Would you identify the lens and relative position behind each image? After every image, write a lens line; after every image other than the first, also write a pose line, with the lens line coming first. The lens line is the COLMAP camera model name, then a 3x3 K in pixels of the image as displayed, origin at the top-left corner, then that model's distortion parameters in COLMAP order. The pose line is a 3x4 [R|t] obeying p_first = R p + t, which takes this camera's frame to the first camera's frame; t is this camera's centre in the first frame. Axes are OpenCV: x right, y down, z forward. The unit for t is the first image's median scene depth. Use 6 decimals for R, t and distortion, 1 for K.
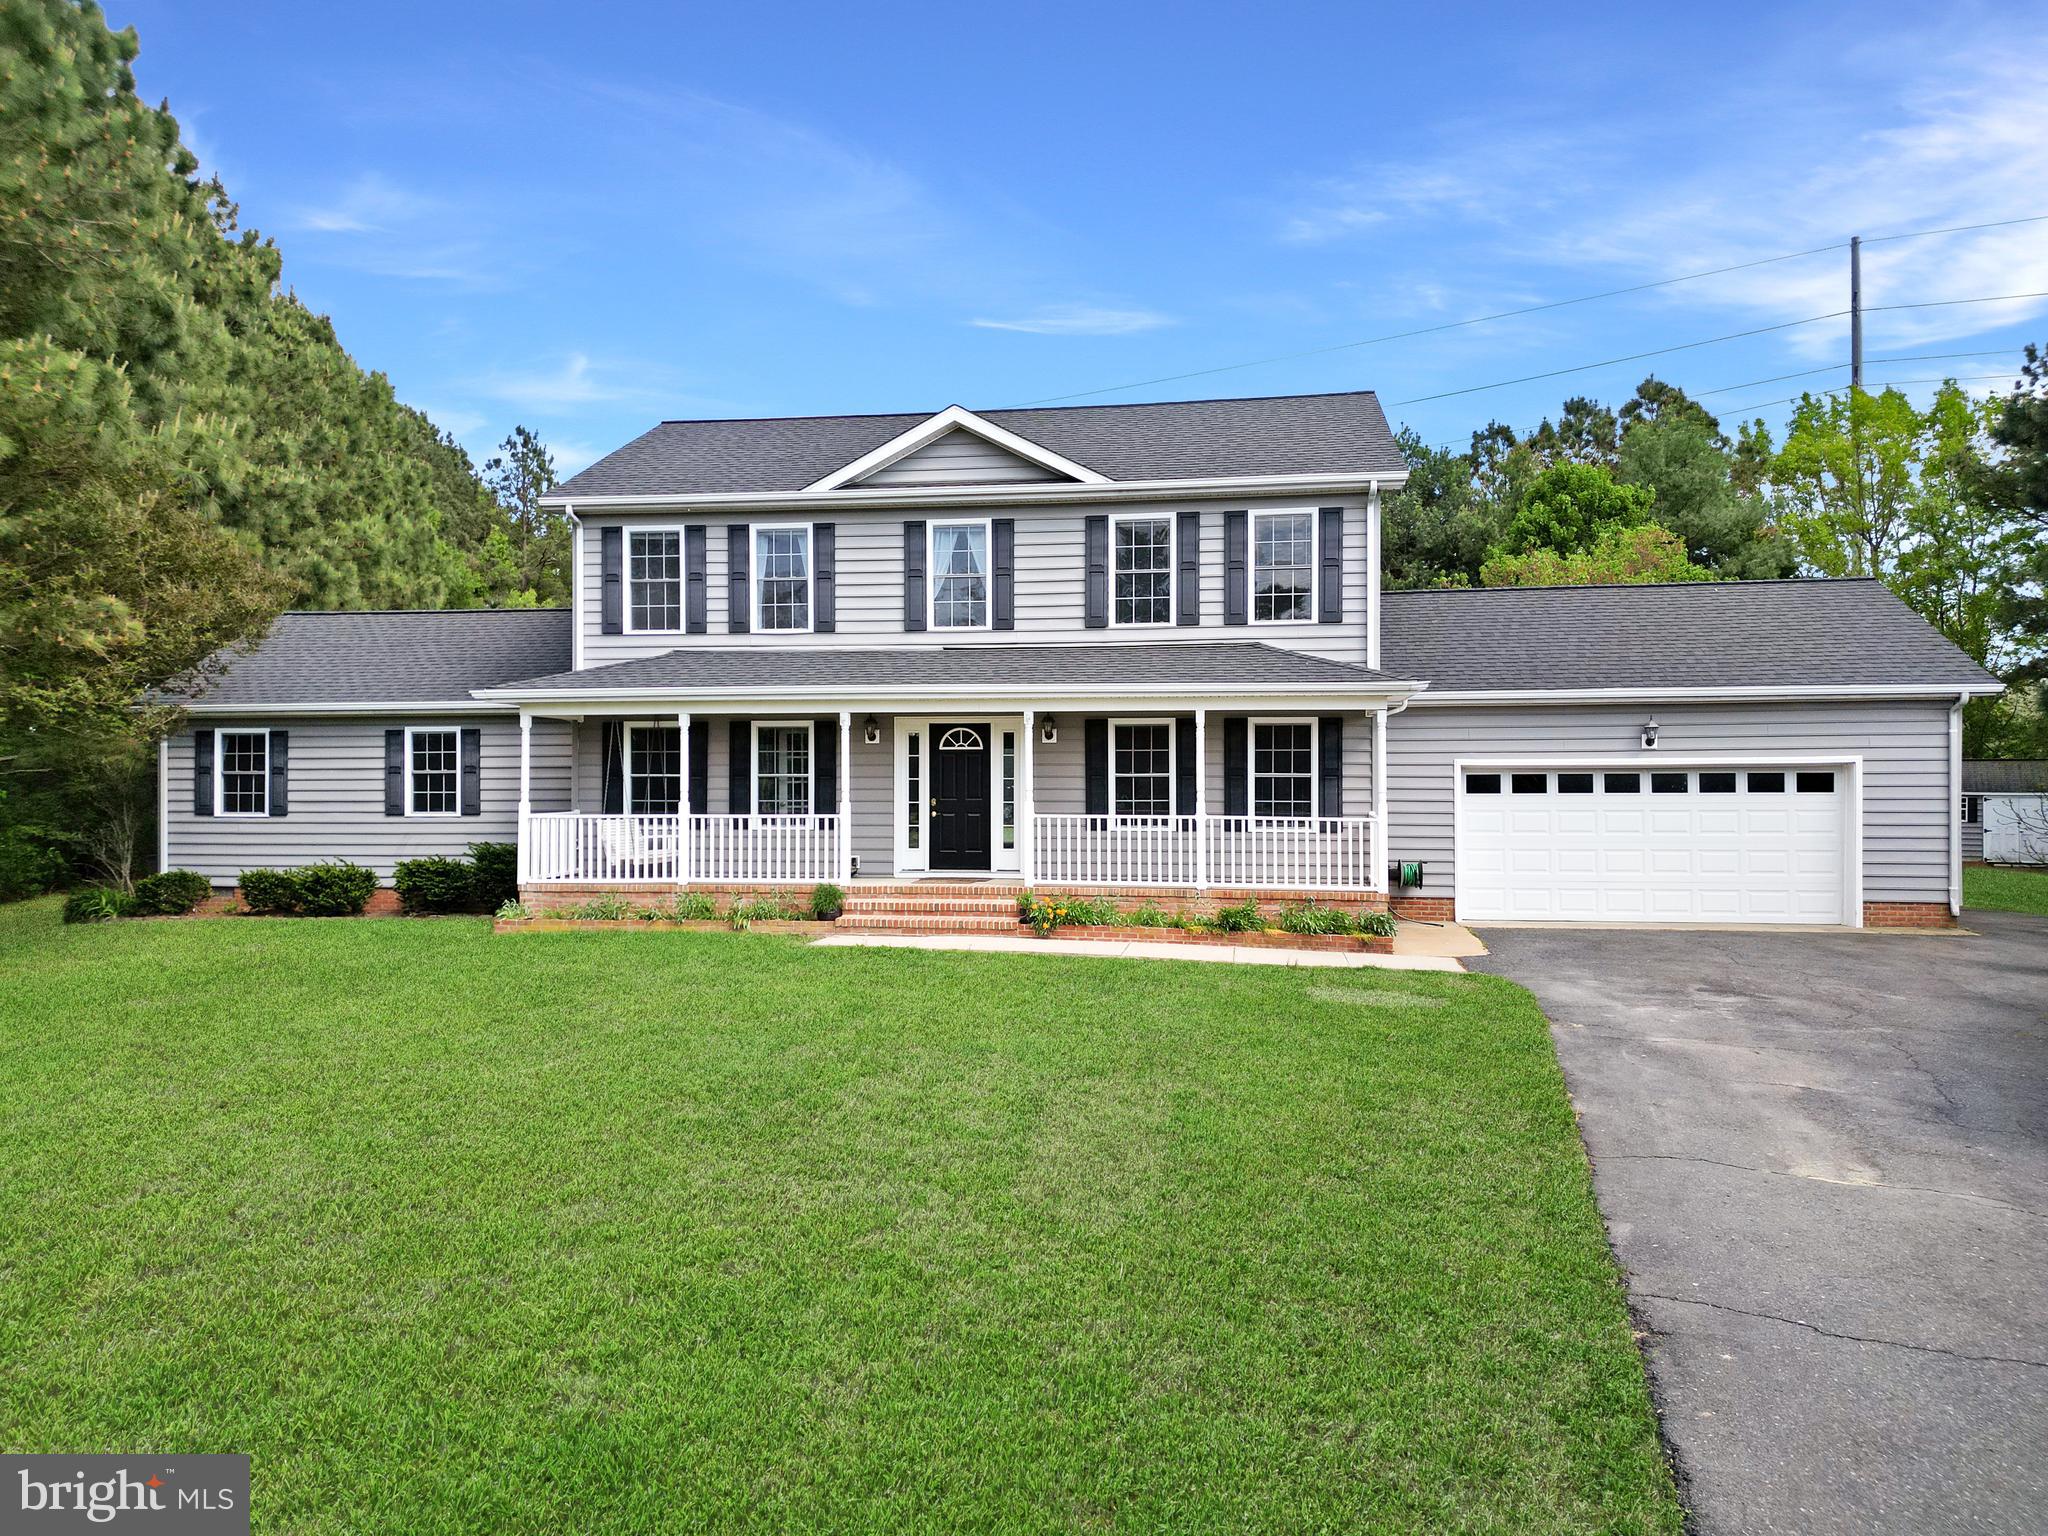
lens RADIAL K [[1480.8, 0, 1024.0], [0, 1480.8, 768.0], [0, 0, 1]] dist [0.105761, -0.097770]
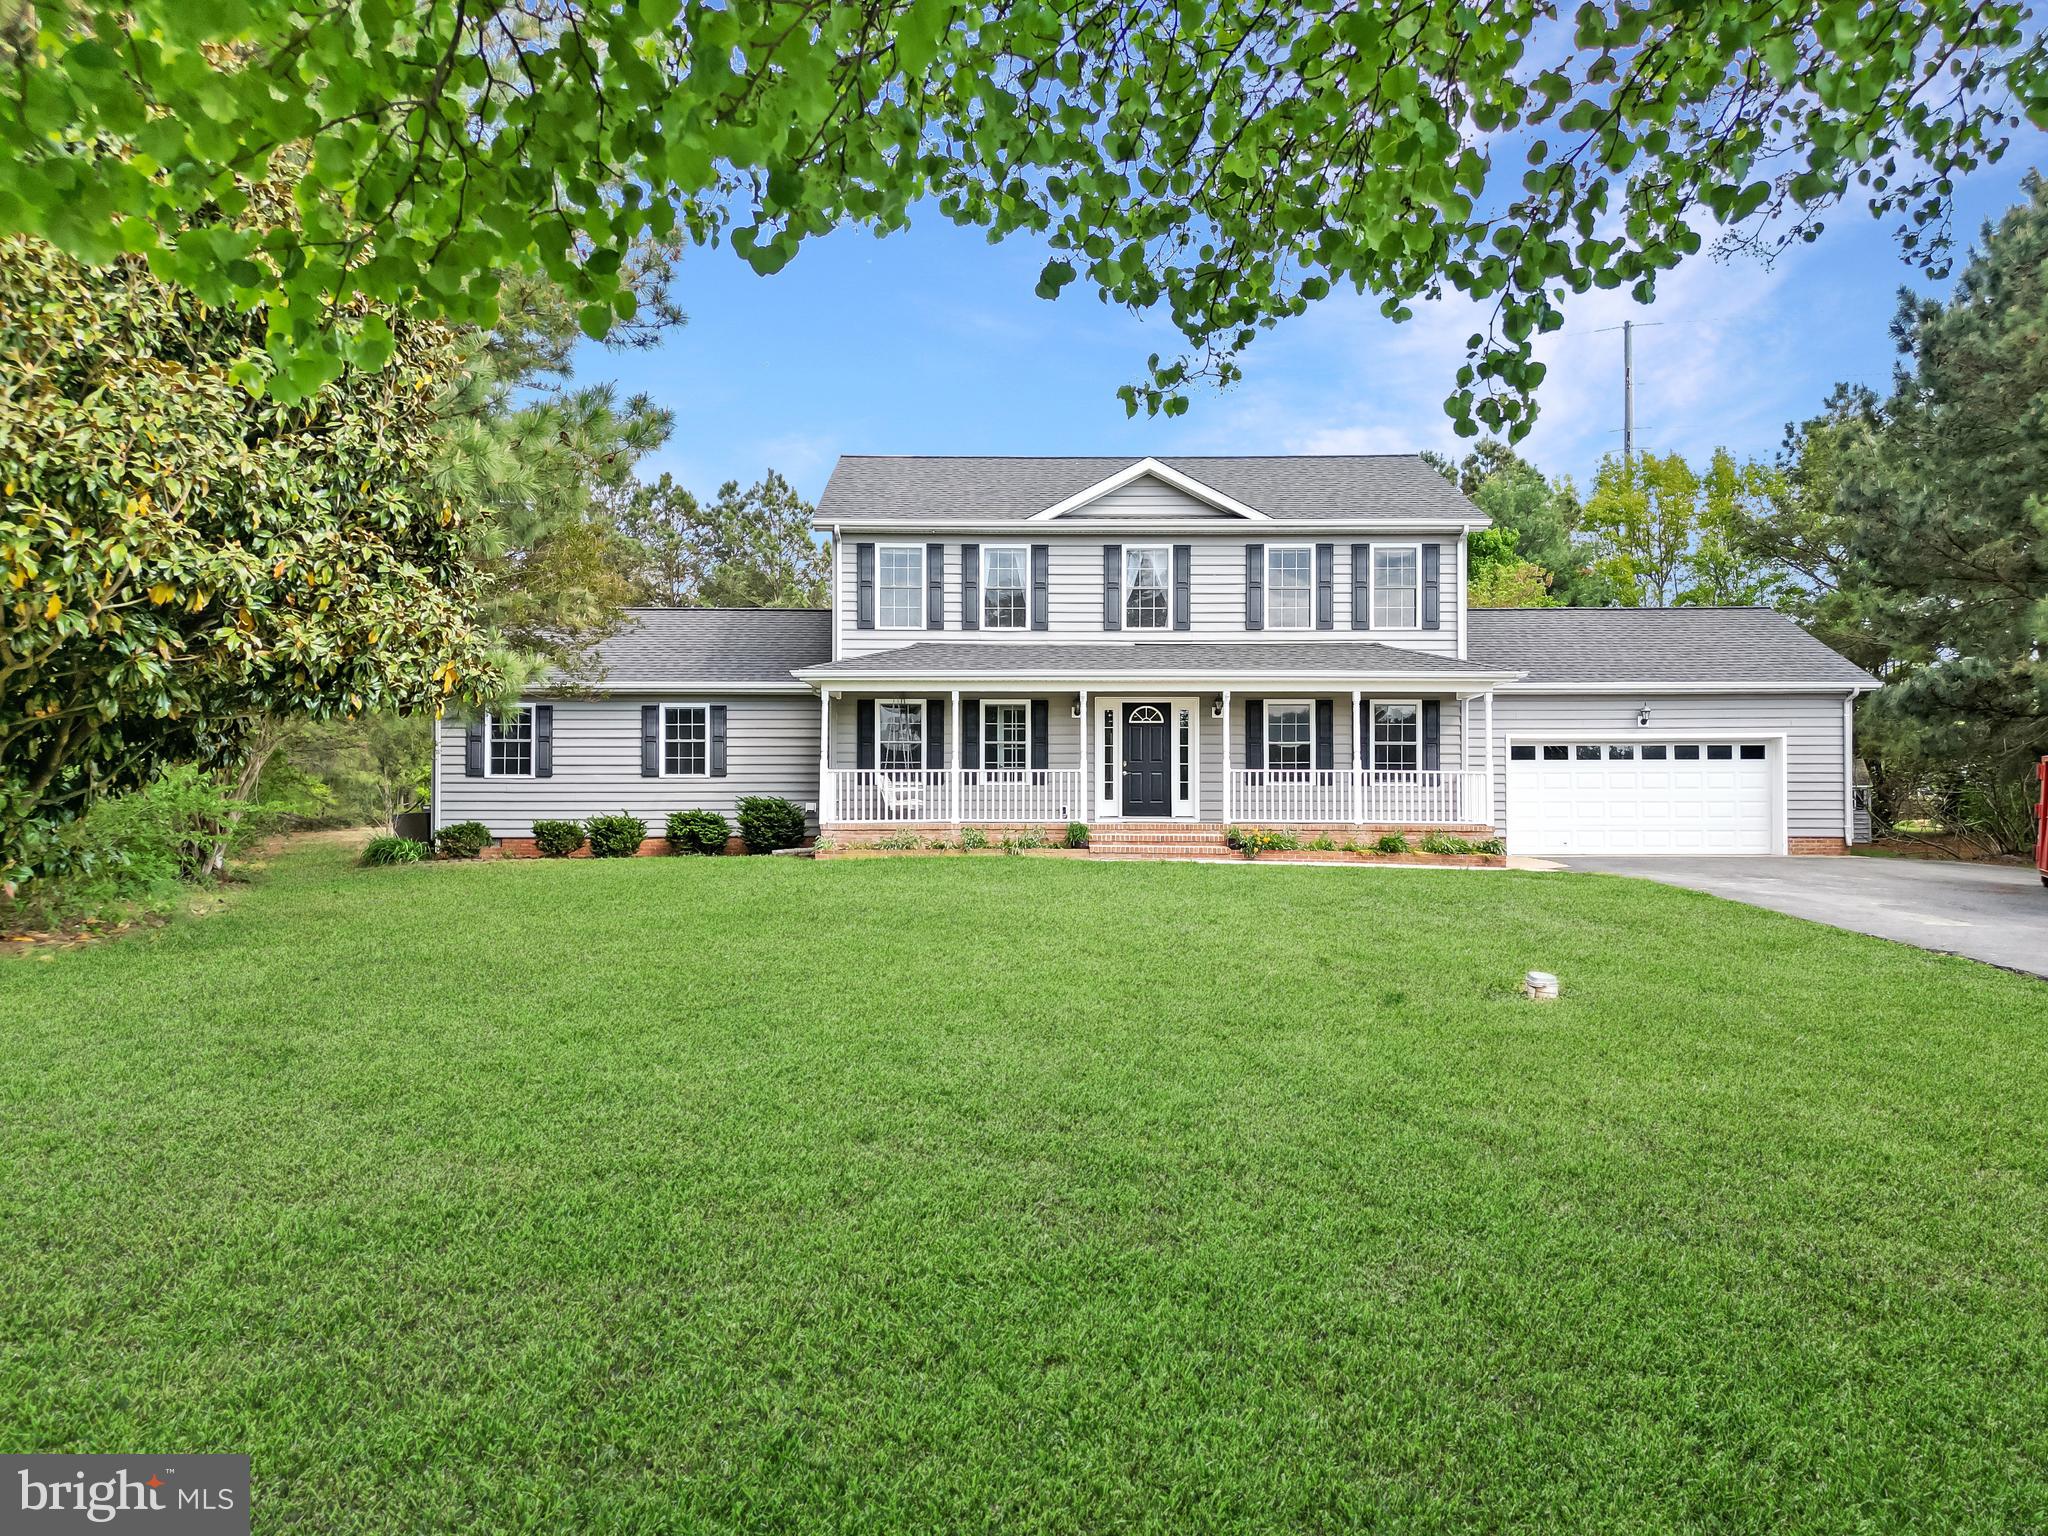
lens RADIAL K [[1480.8, 0, 1024.0], [0, 1480.8, 768.0], [0, 0, 1]] dist [0.105761, -0.097770]
pose [[0.987255, 0.005685, 0.159046, -0.351827], [-0.003562, 0.999901, -0.013629, 0.044671], [-0.159108, 0.012889, 0.987177, -0.254185]]
